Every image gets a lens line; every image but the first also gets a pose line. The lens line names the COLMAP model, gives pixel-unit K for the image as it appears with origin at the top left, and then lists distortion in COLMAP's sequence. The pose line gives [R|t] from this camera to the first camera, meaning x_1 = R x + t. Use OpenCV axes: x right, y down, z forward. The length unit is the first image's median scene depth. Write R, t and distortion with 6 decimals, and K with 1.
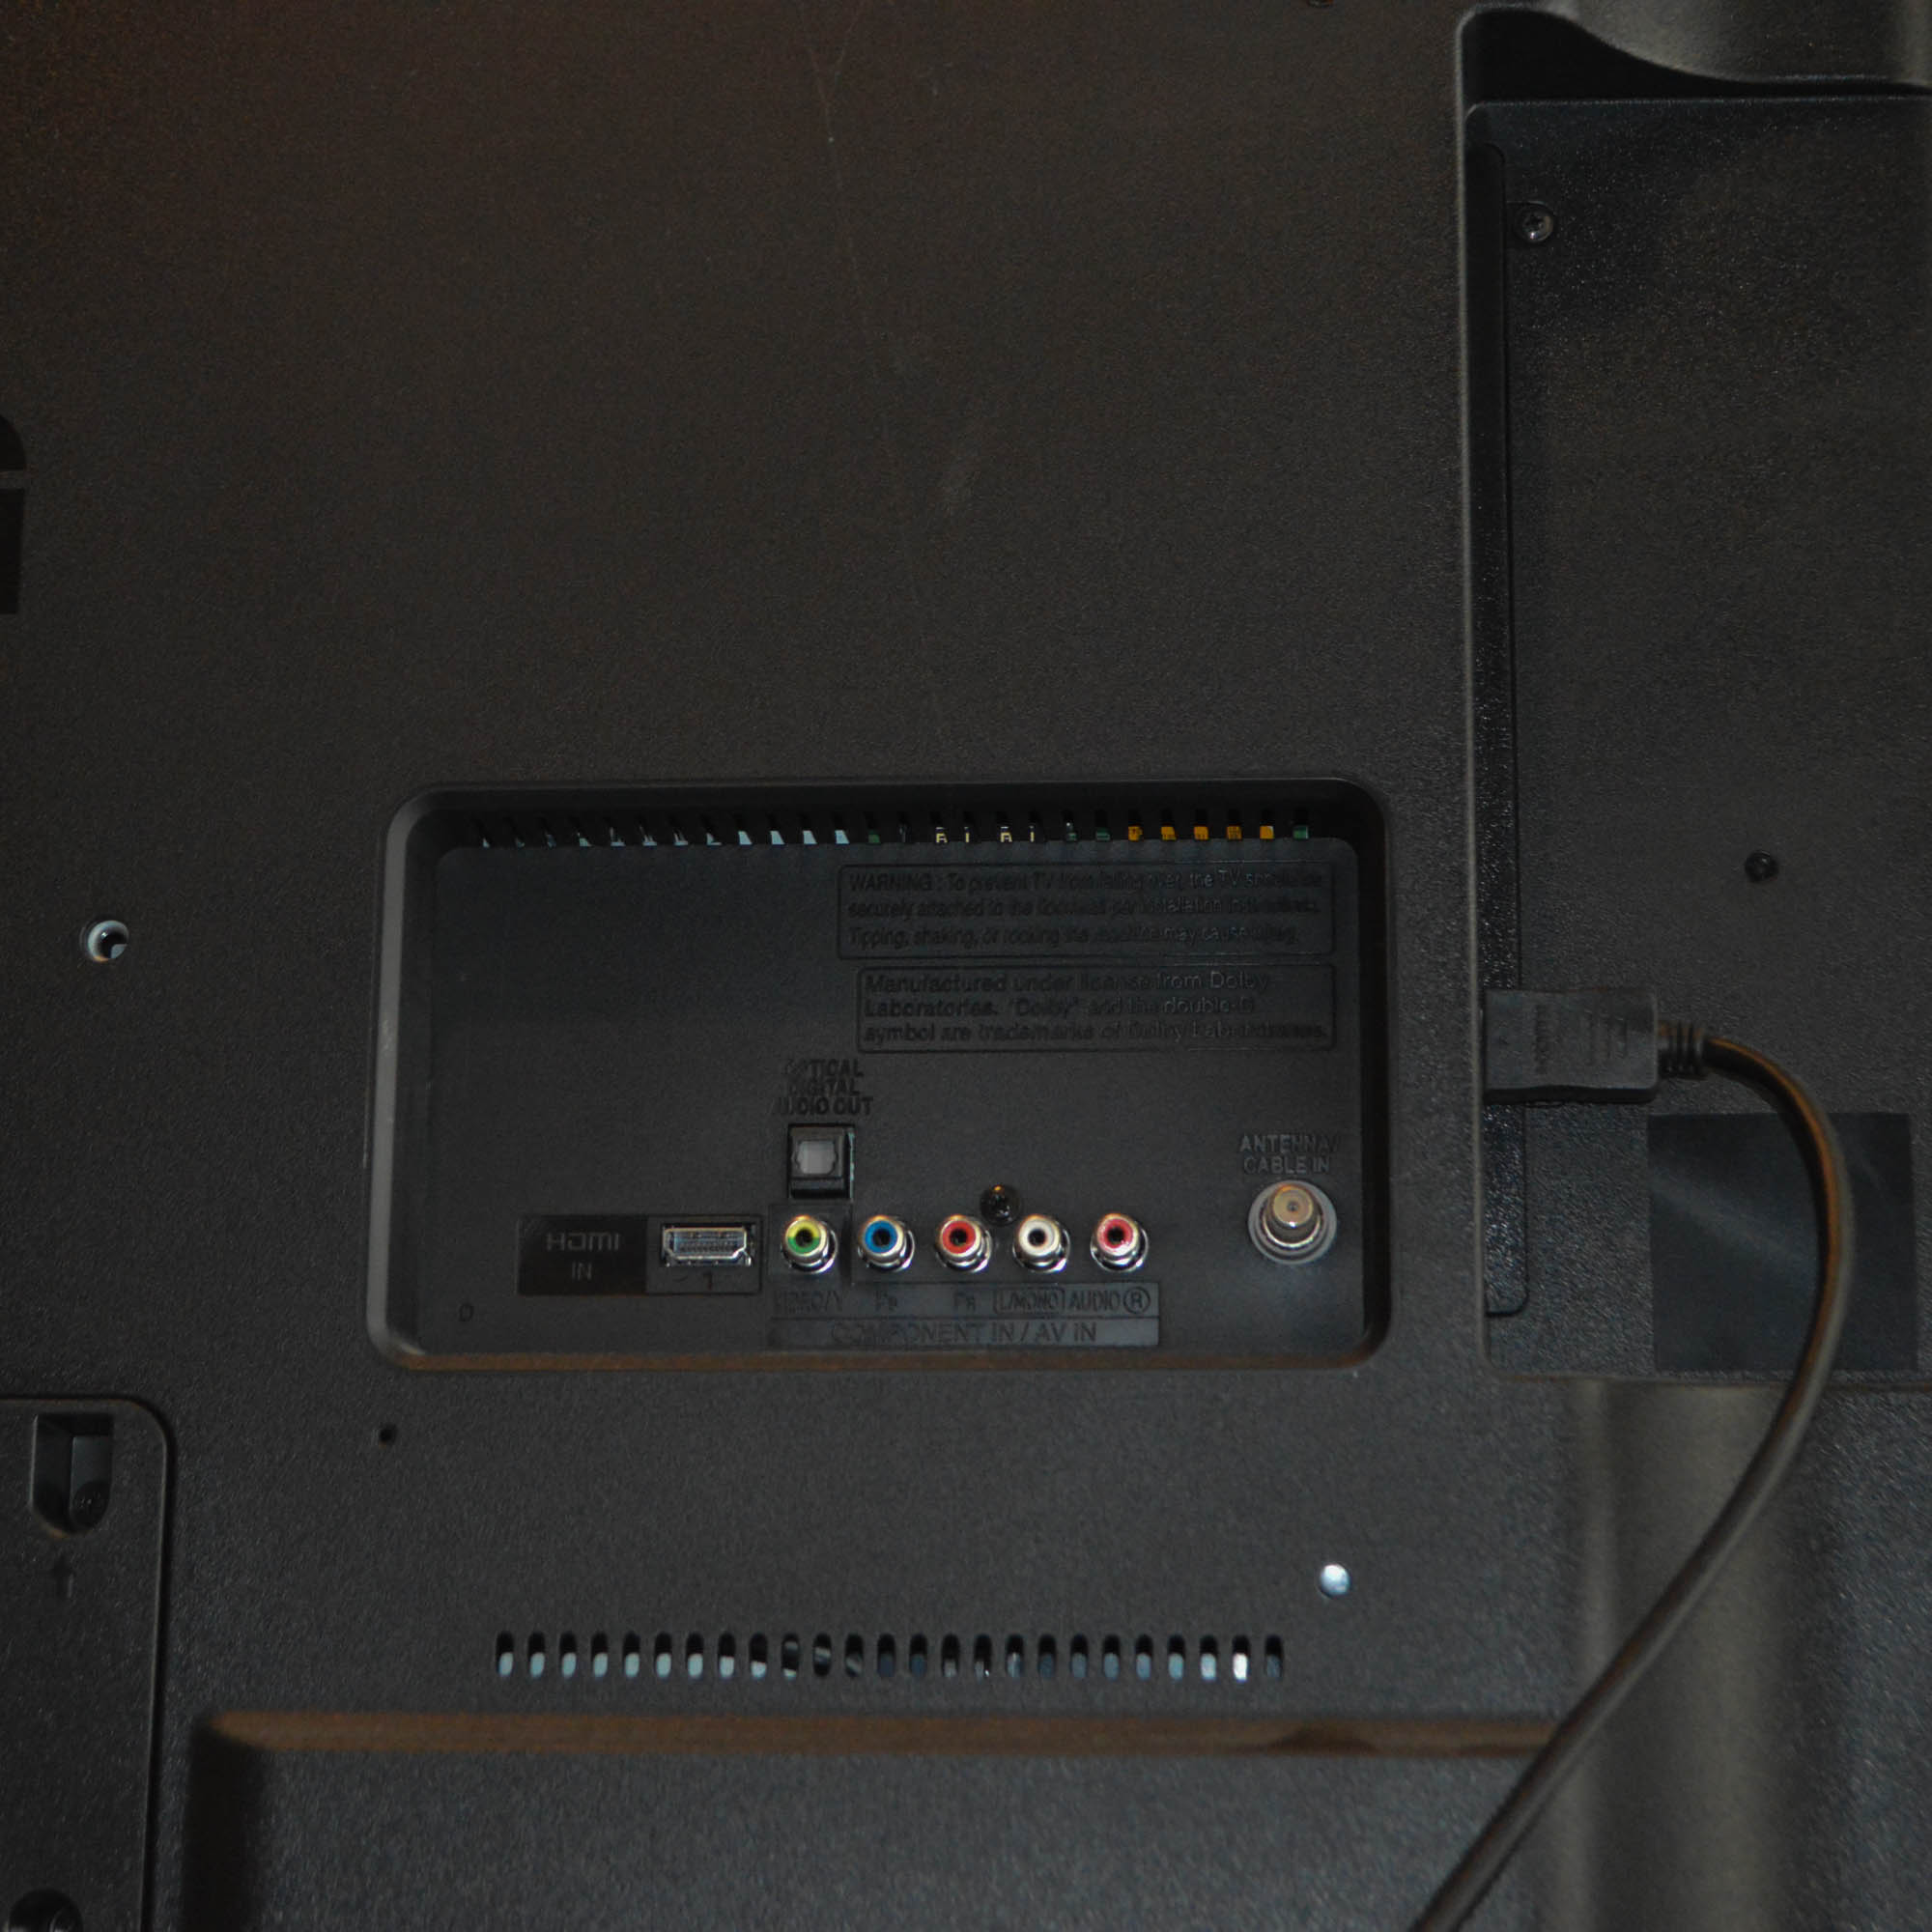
lens RADIAL K [[4262.7, 0, 966.0], [0, 4262.7, 966.0], [0, 0, 1]] dist [-0.215584, 0.299145]
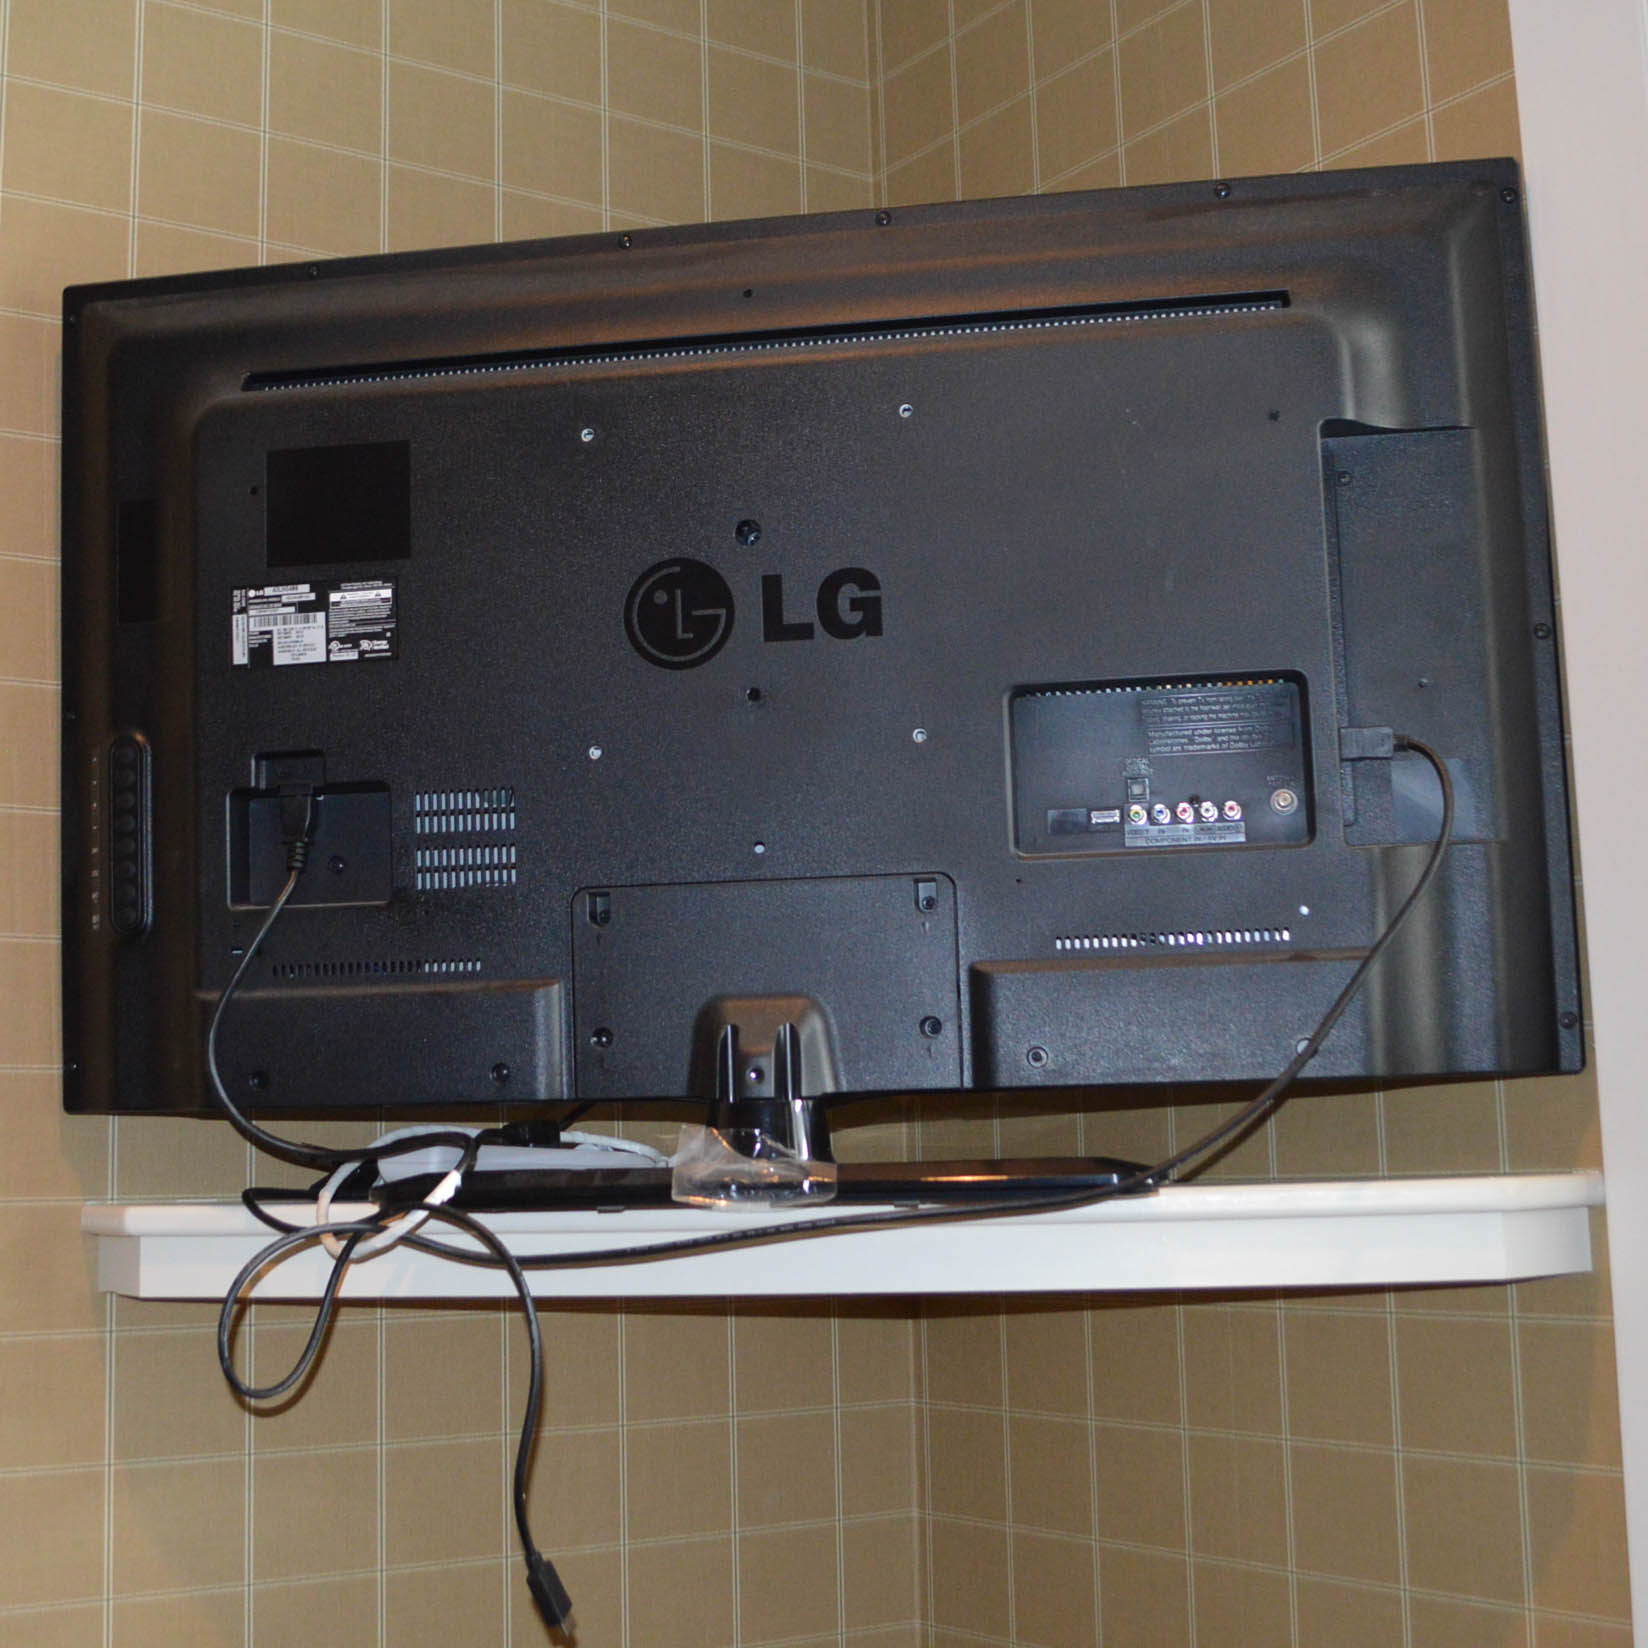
lens RADIAL K [[2156.8, 0, 824.0], [0, 2156.8, 824.0], [0, 0, 1]] dist [-0.118643, -0.000209]
pose [[0.991332, -0.059561, -0.117101, -0.088807], [0.076100, 0.986899, 0.142267, -0.197182], [0.107093, -0.149946, 0.982877, -0.726177]]
